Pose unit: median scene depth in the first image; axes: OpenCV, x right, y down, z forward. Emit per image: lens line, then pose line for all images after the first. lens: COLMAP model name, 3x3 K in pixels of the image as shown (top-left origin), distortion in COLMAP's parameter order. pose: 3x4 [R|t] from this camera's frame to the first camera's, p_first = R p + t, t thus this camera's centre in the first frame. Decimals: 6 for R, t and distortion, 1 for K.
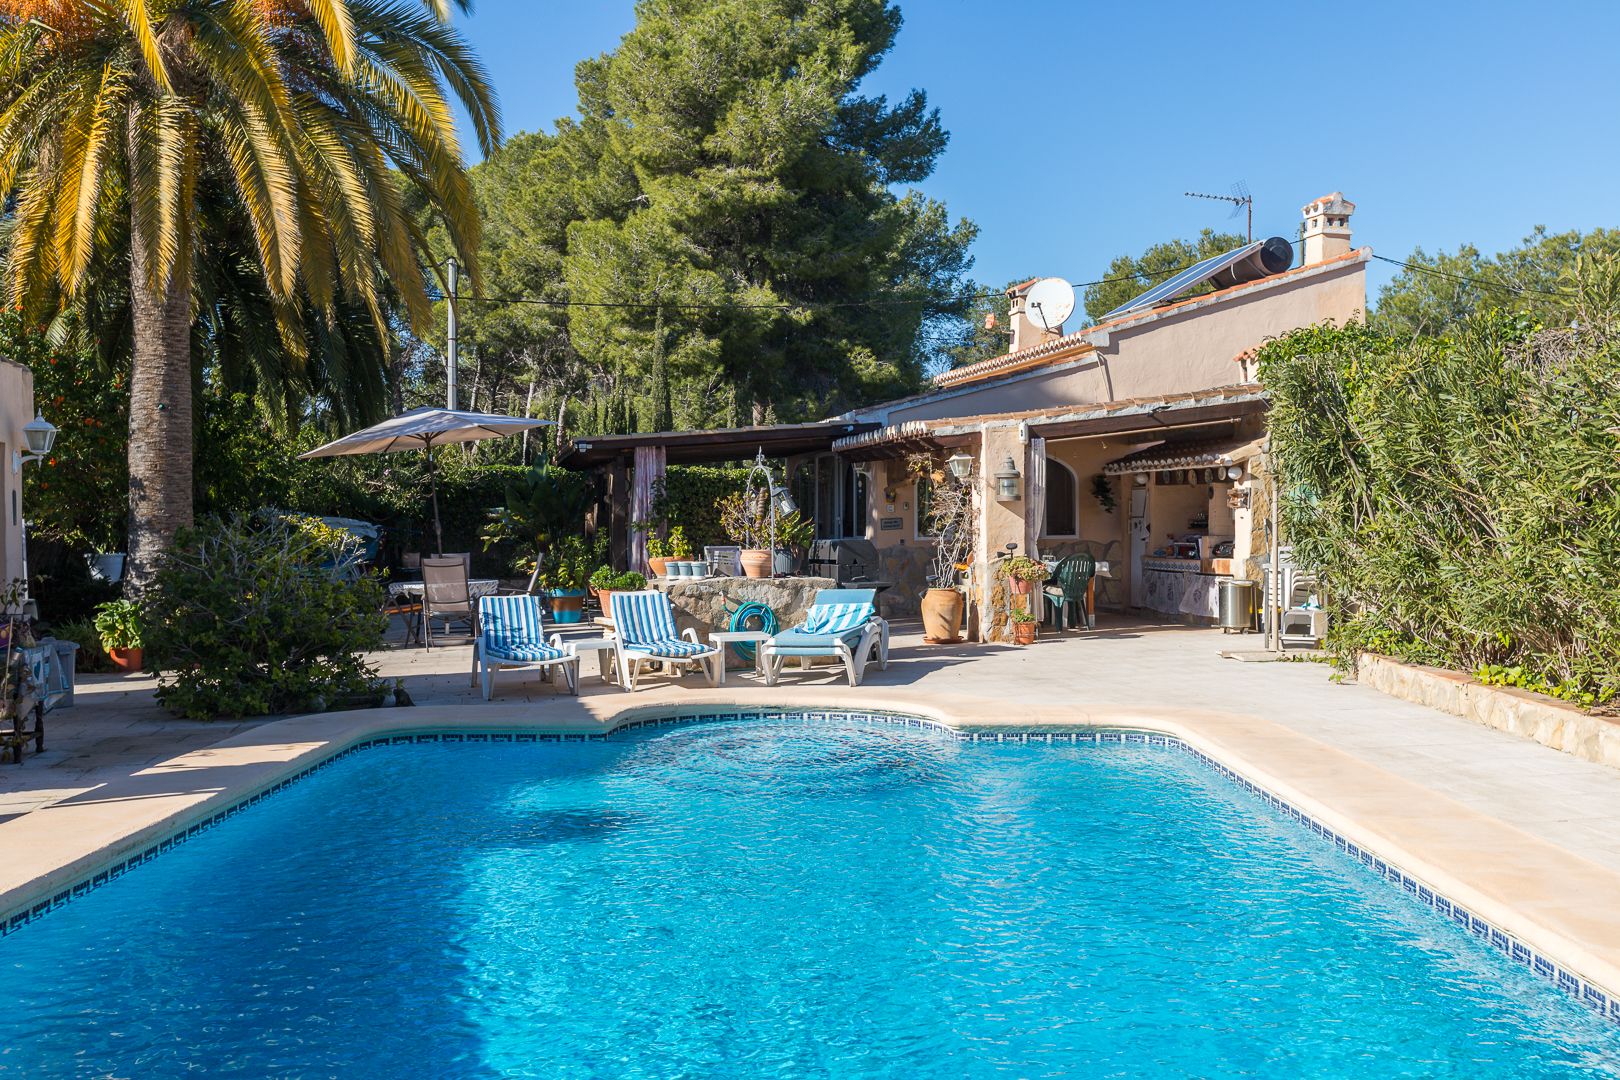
lens RADIAL K [[1586.2, 0, 812.3], [0, 1586.2, 513.9], [0, 0, 1]] dist [0.006929, 0.009849]
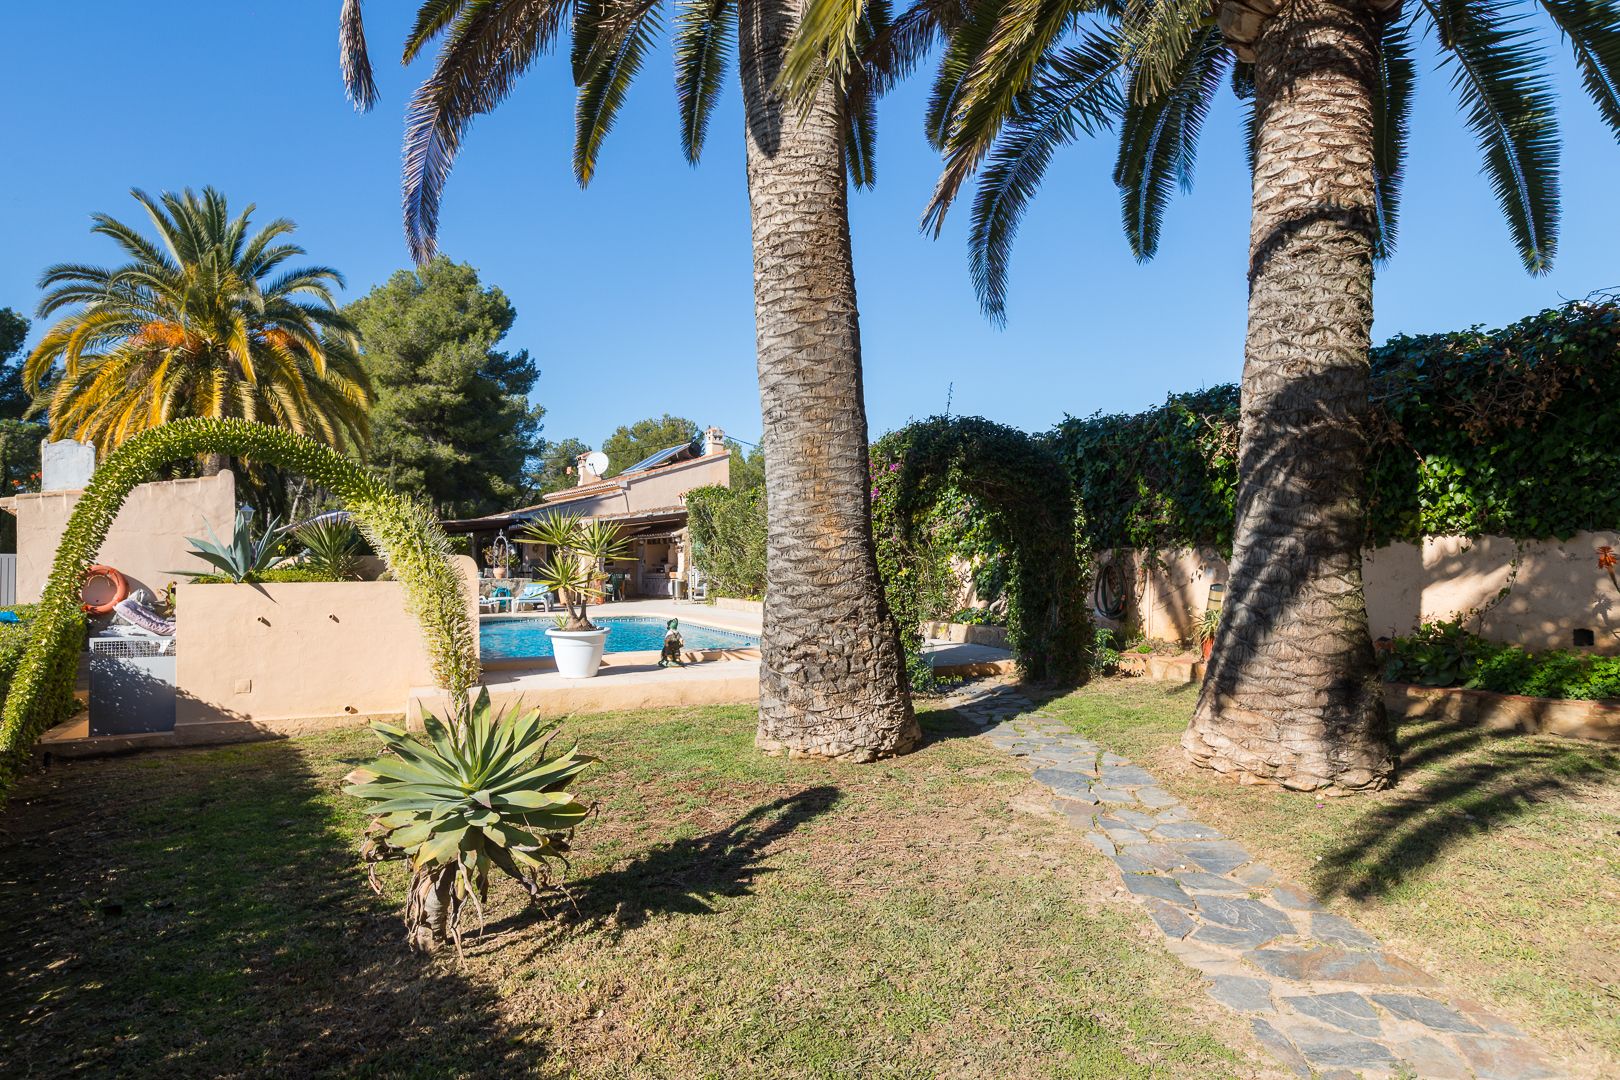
lens RADIAL K [[922.4, 0, 803.6], [0, 922.4, 556.0], [0, 0, 1]] dist [-0.002621, -0.000028]
pose [[0.924460, -0.004108, 0.381257, -0.128022], [0.007958, 0.999932, -0.008520, 0.016564], [-0.381196, 0.010911, 0.924430, -0.509200]]
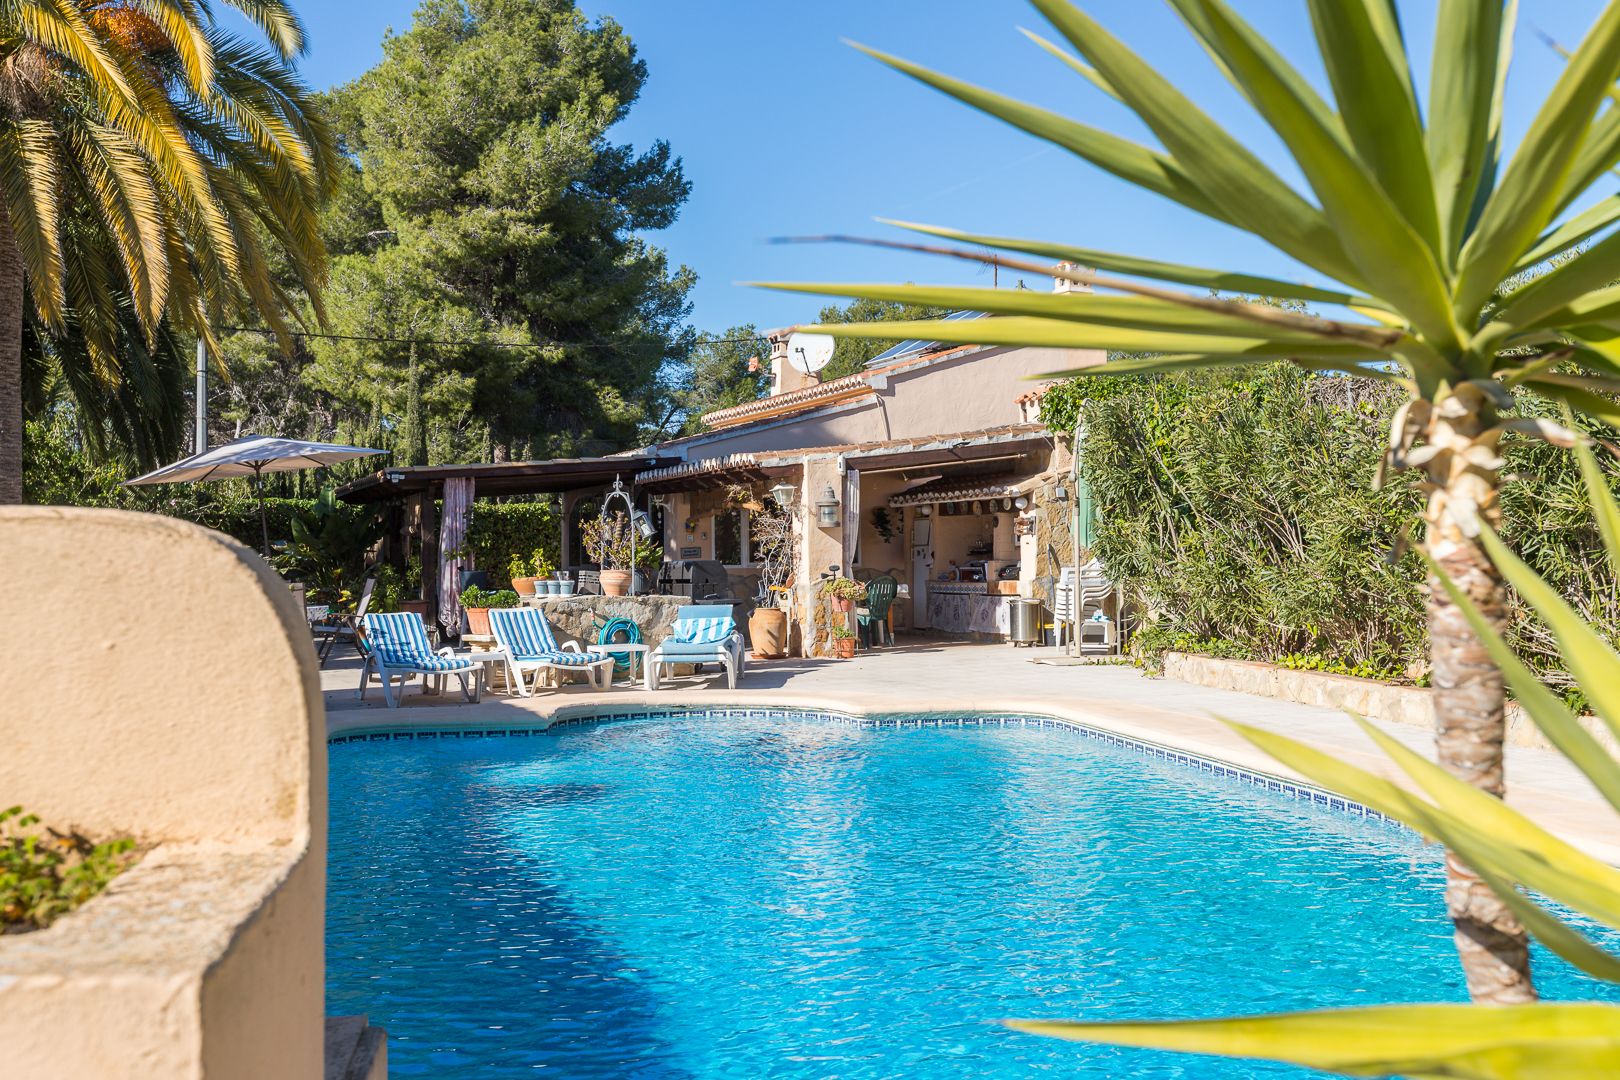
lens RADIAL K [[1586.2, 0, 812.3], [0, 1586.2, 513.9], [0, 0, 1]] dist [0.006929, 0.009849]
pose [[0.980772, 0.002777, 0.195137, -0.095588], [0.002753, 0.999602, -0.028061, 0.012702], [-0.195137, 0.028059, 0.980374, -0.063823]]
